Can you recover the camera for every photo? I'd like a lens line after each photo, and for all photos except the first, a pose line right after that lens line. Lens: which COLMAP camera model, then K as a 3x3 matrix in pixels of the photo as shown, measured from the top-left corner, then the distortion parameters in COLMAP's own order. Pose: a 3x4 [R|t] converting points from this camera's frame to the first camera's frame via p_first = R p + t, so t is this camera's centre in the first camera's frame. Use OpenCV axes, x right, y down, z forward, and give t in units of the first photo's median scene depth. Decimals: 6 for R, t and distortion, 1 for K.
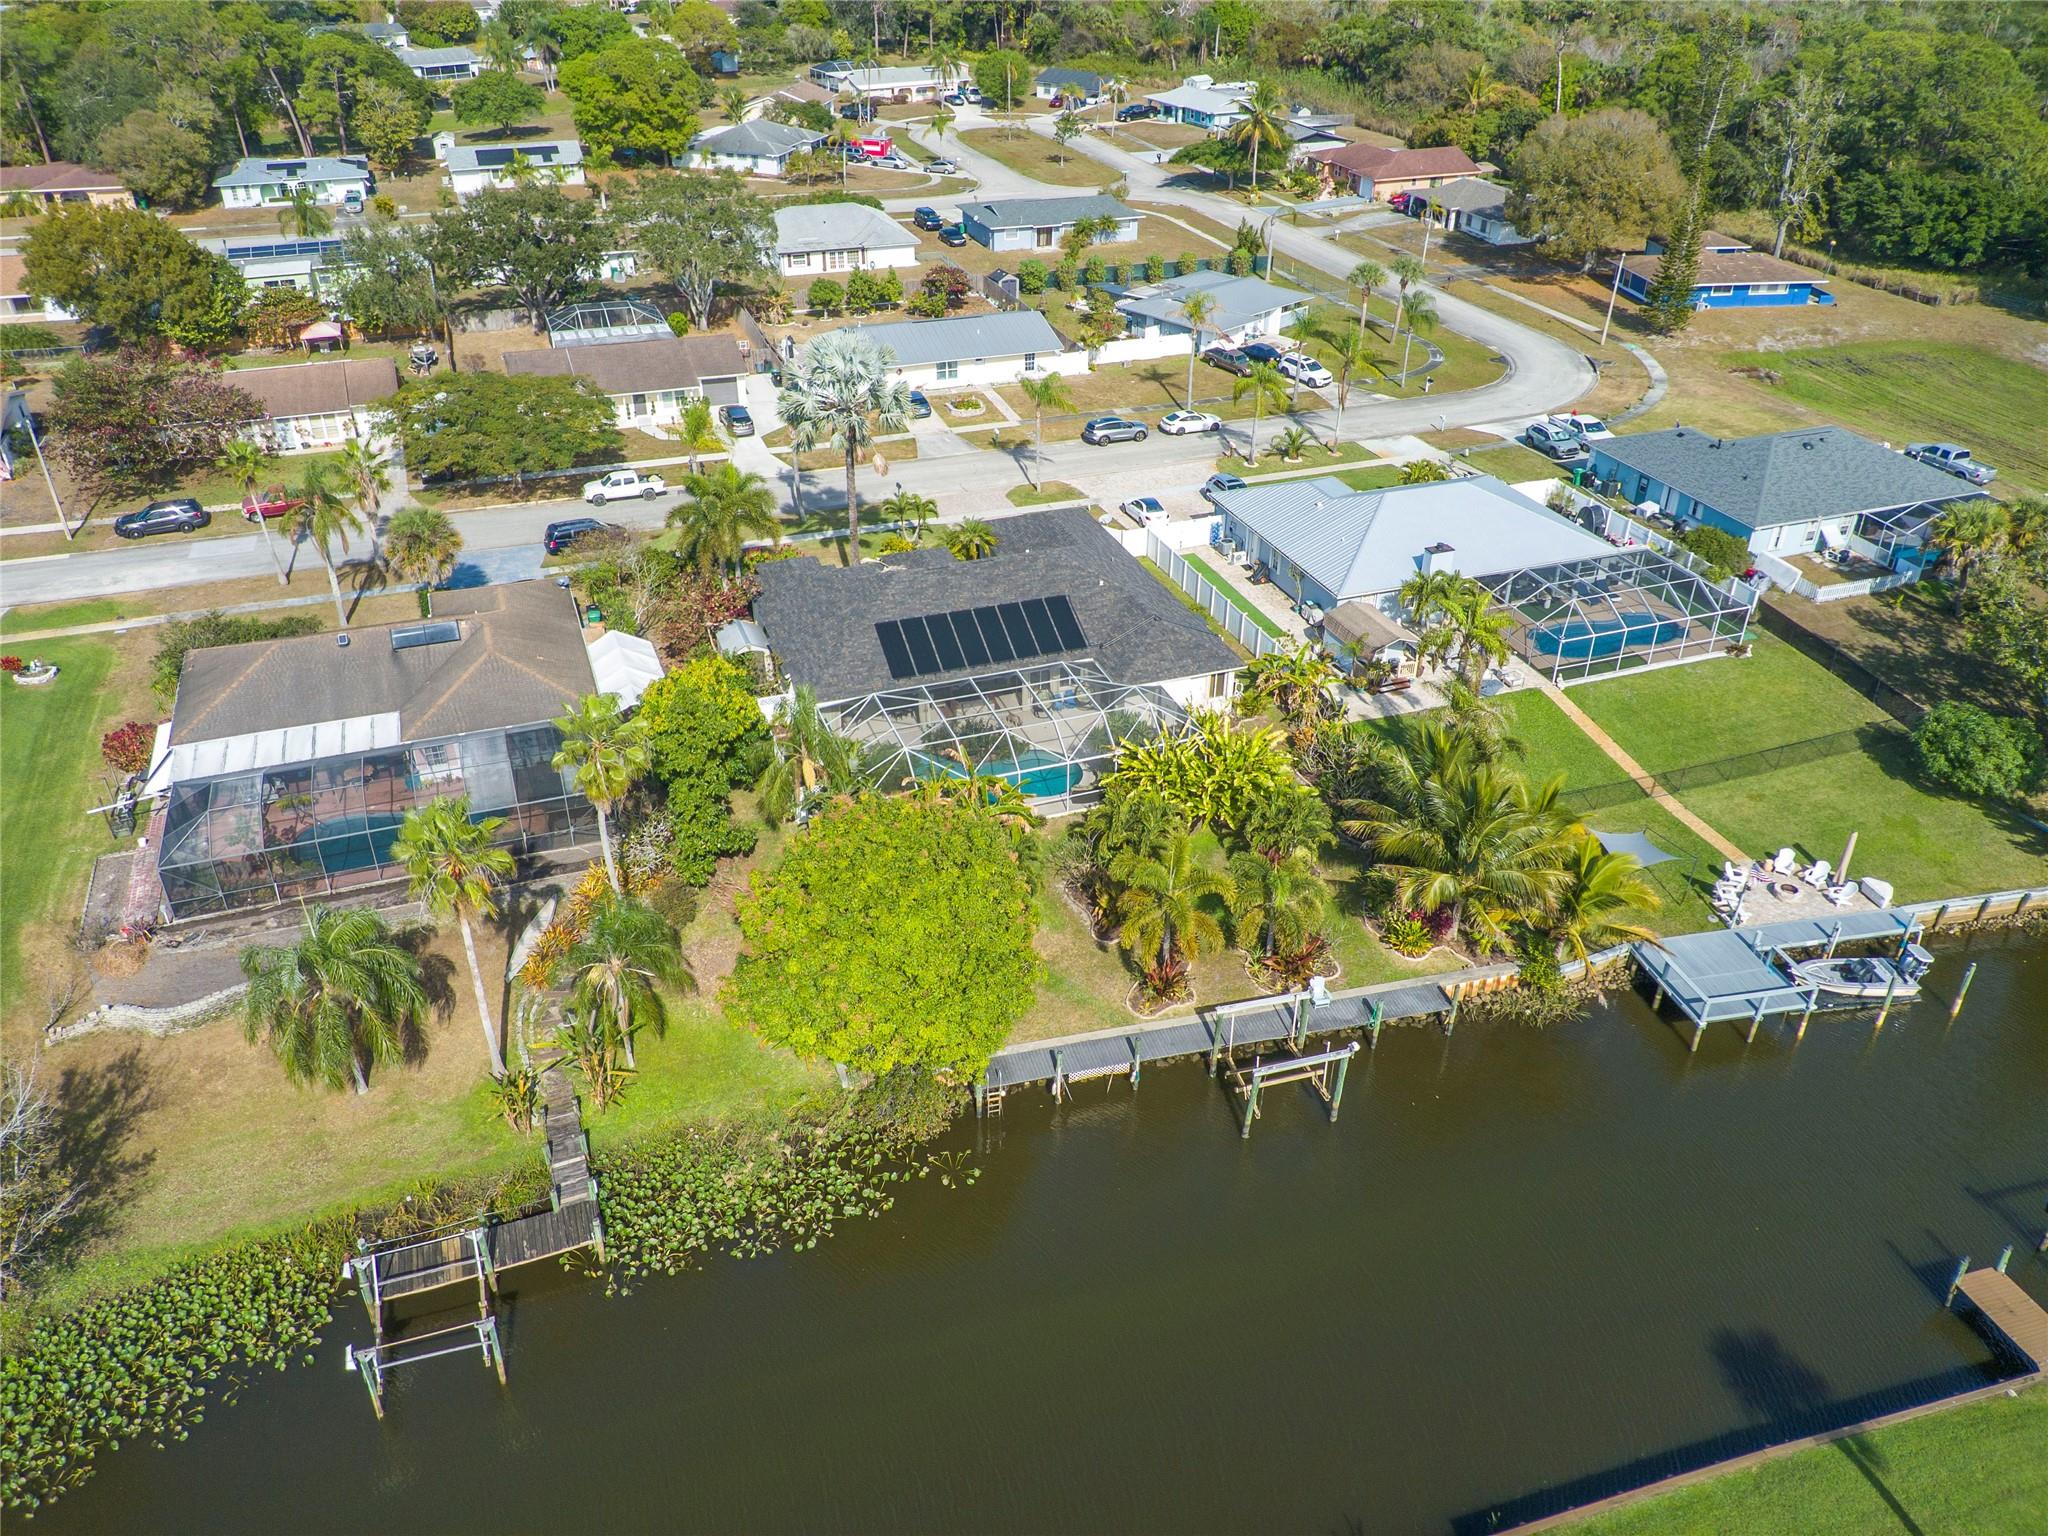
lens RADIAL K [[1550.2, 0, 1023.9], [0, 1550.2, 766.6], [0, 0, 1]] dist [0.073765, -0.102342]
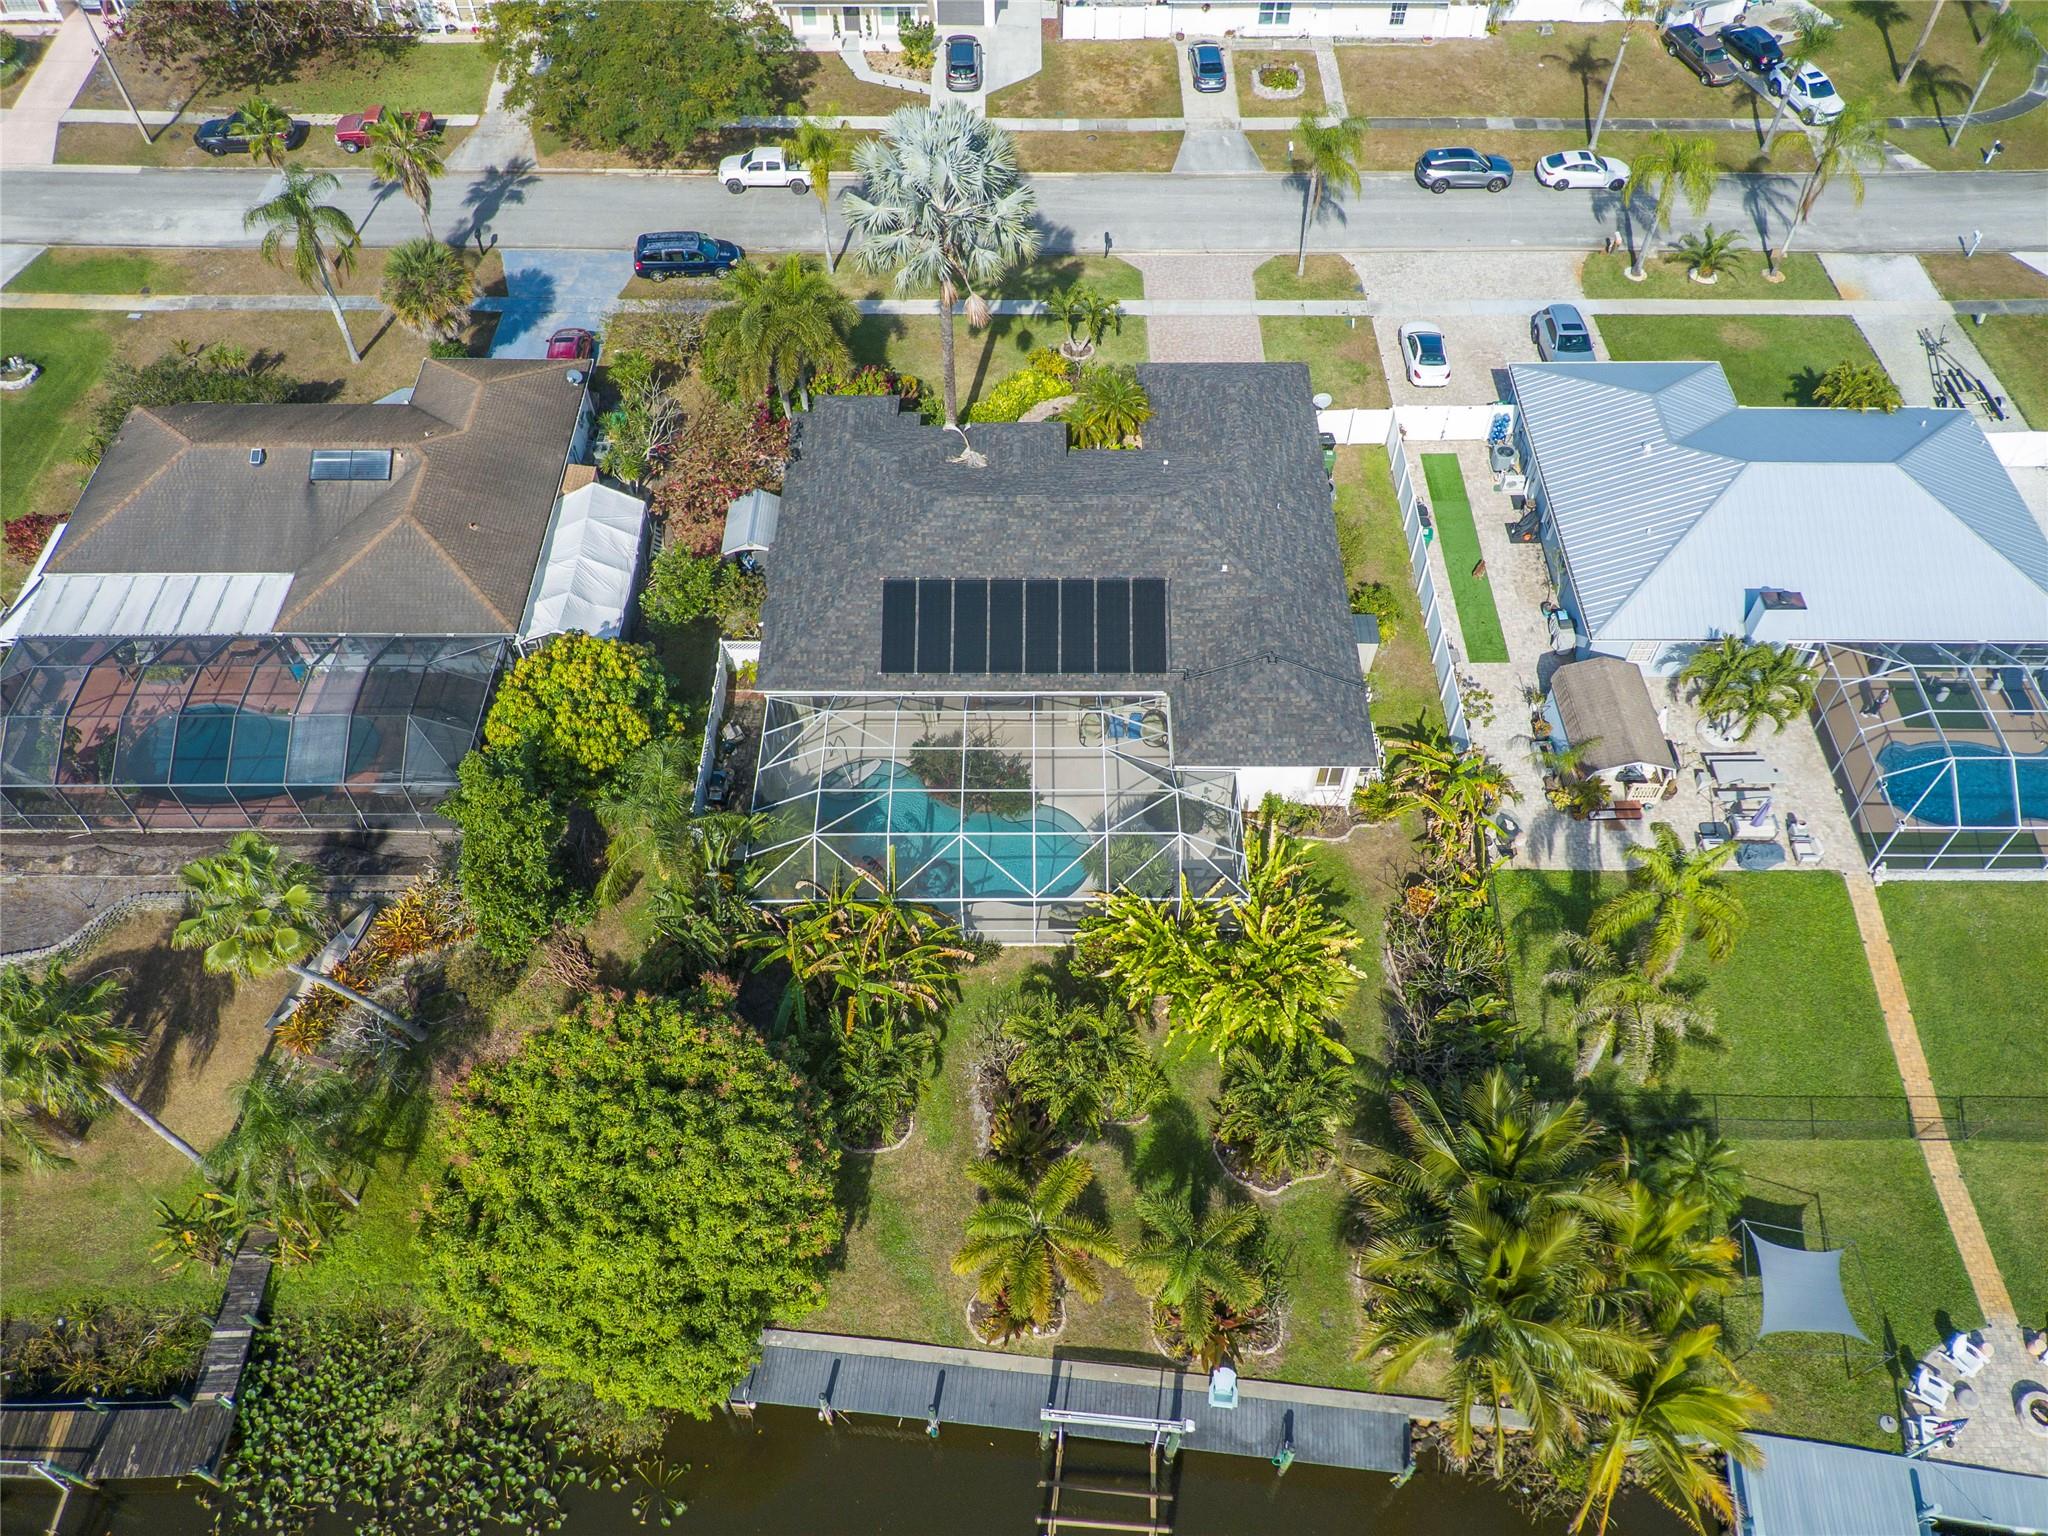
lens RADIAL K [[1550.2, 0, 1028.5], [0, 1550.2, 763.1], [0, 0, 1]] dist [0.073765, -0.102342]
pose [[0.937859, 0.267637, -0.220887, 0.121841], [-0.174359, 0.913783, 0.366878, -0.234913], [0.300033, -0.305566, 0.903665, 0.269005]]
